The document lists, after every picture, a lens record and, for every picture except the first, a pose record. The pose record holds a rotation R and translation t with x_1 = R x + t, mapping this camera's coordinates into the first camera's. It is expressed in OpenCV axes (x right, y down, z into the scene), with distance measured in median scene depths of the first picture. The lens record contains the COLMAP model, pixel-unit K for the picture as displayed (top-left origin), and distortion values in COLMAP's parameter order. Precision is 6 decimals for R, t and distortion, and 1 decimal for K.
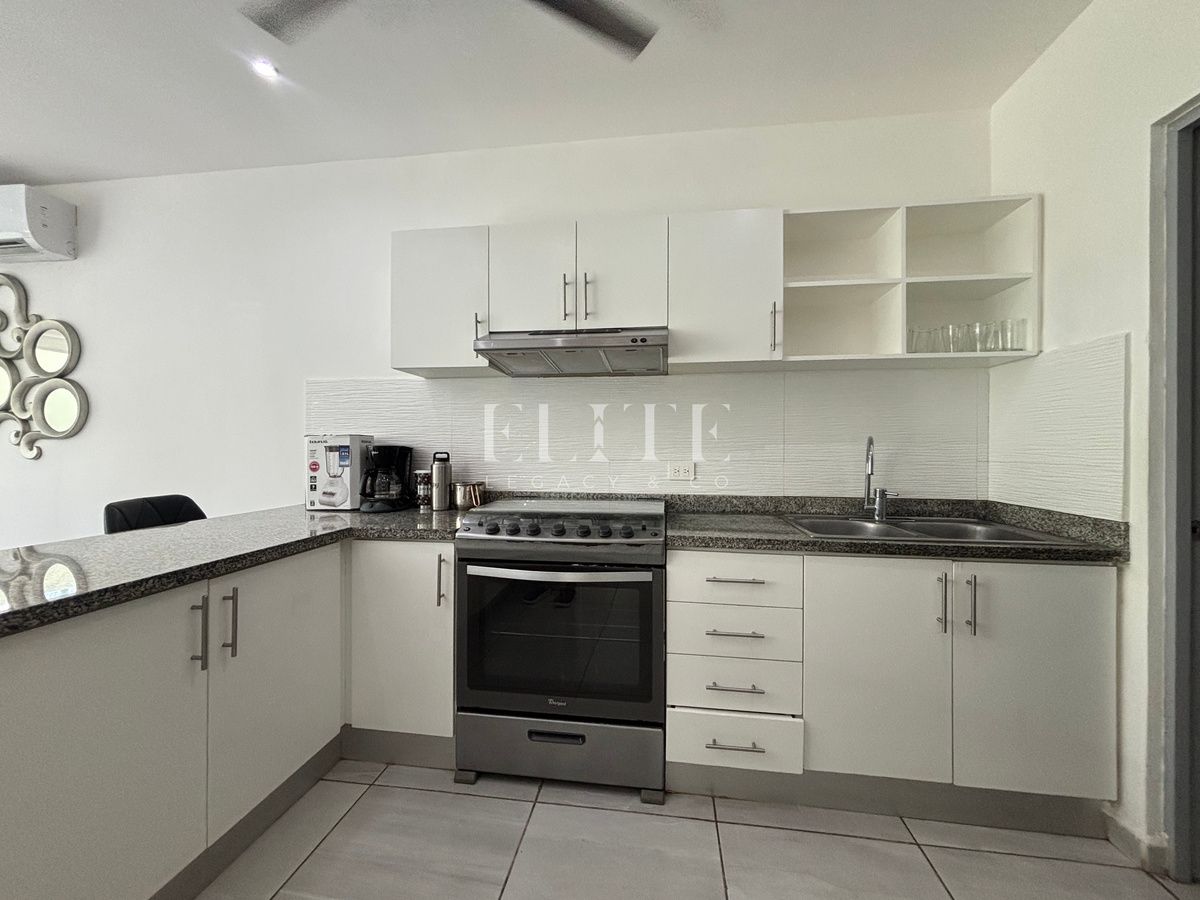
lens RADIAL K [[481.0, 0, 599.1], [0, 481.0, 447.8], [0, 0, 1]] dist [0.003041, 0.000389]
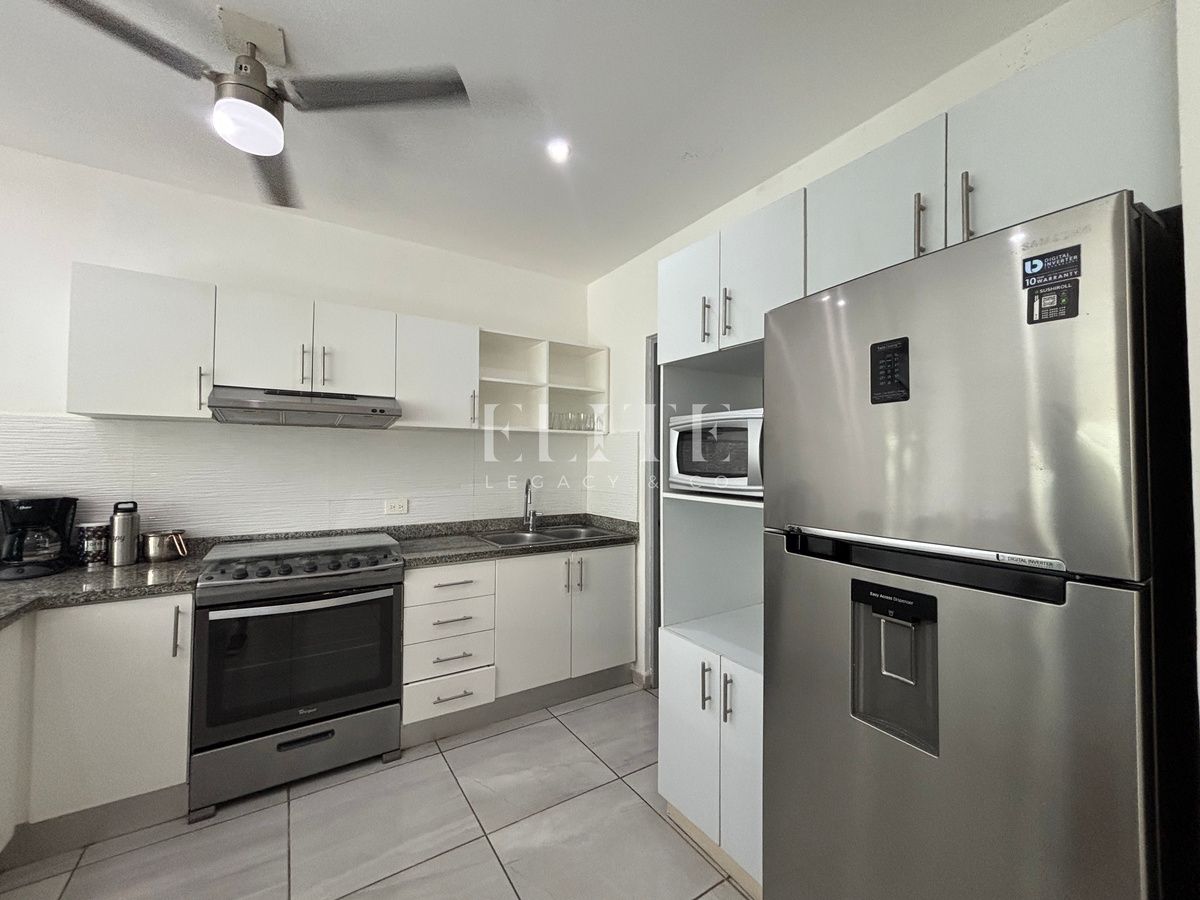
lens RADIAL K [[476.5, 0, 600.6], [0, 476.5, 448.7], [0, 0, 1]] dist [-0.001938, -0.000406]
pose [[0.758238, 0.017195, 0.651751, -0.290910], [-0.000150, 0.999657, -0.026199, -0.086007], [-0.651978, 0.019768, 0.757980, -0.354787]]
